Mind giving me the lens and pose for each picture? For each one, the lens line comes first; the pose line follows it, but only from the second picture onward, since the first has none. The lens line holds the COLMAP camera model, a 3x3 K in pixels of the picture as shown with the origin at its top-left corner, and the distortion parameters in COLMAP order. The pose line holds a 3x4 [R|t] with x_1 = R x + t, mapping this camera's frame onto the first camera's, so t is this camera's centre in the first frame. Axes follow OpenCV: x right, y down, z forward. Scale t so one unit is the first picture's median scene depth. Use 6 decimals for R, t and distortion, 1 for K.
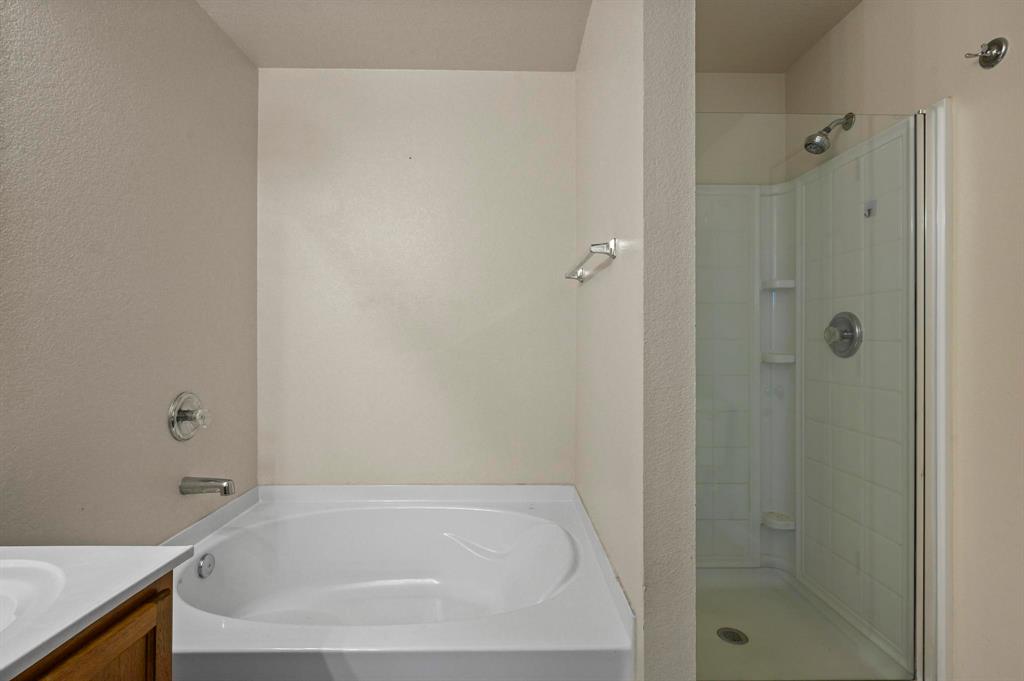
lens RADIAL K [[475.7, 0, 512.7], [0, 475.7, 339.9], [0, 0, 1]] dist [-0.000532, -0.000230]
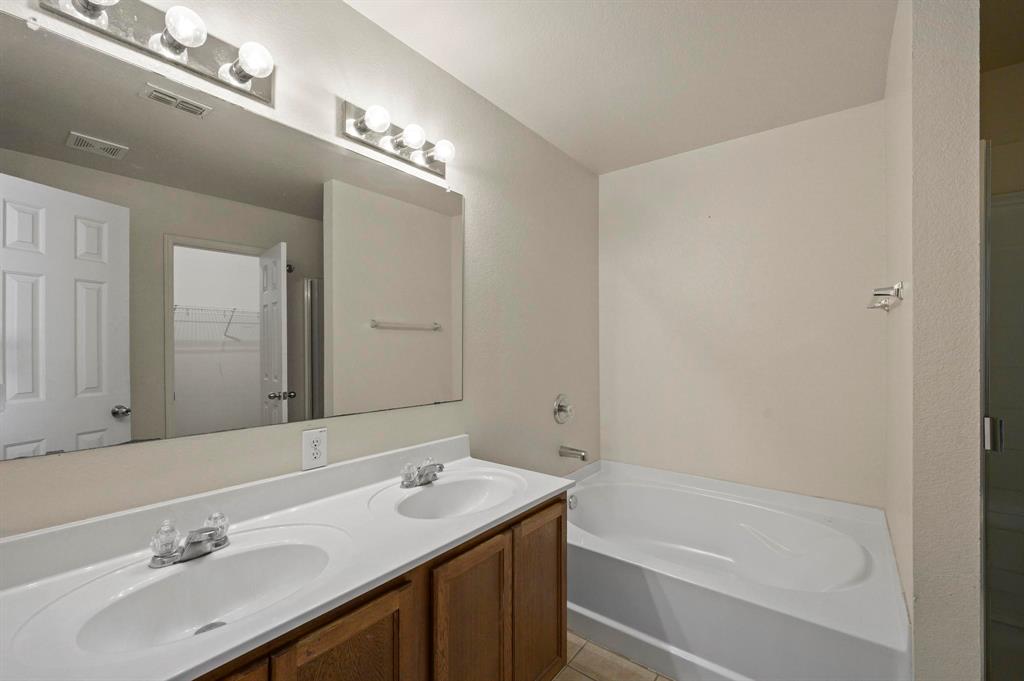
lens RADIAL K [[426.9, 0, 511.2], [0, 426.9, 346.6], [0, 0, 1]] dist [-0.001258, -0.000392]
pose [[0.774905, -0.003046, -0.632070, 0.113754], [0.003760, 0.999993, -0.000209, -0.056731], [0.632066, -0.002214, 0.774911, -0.260149]]
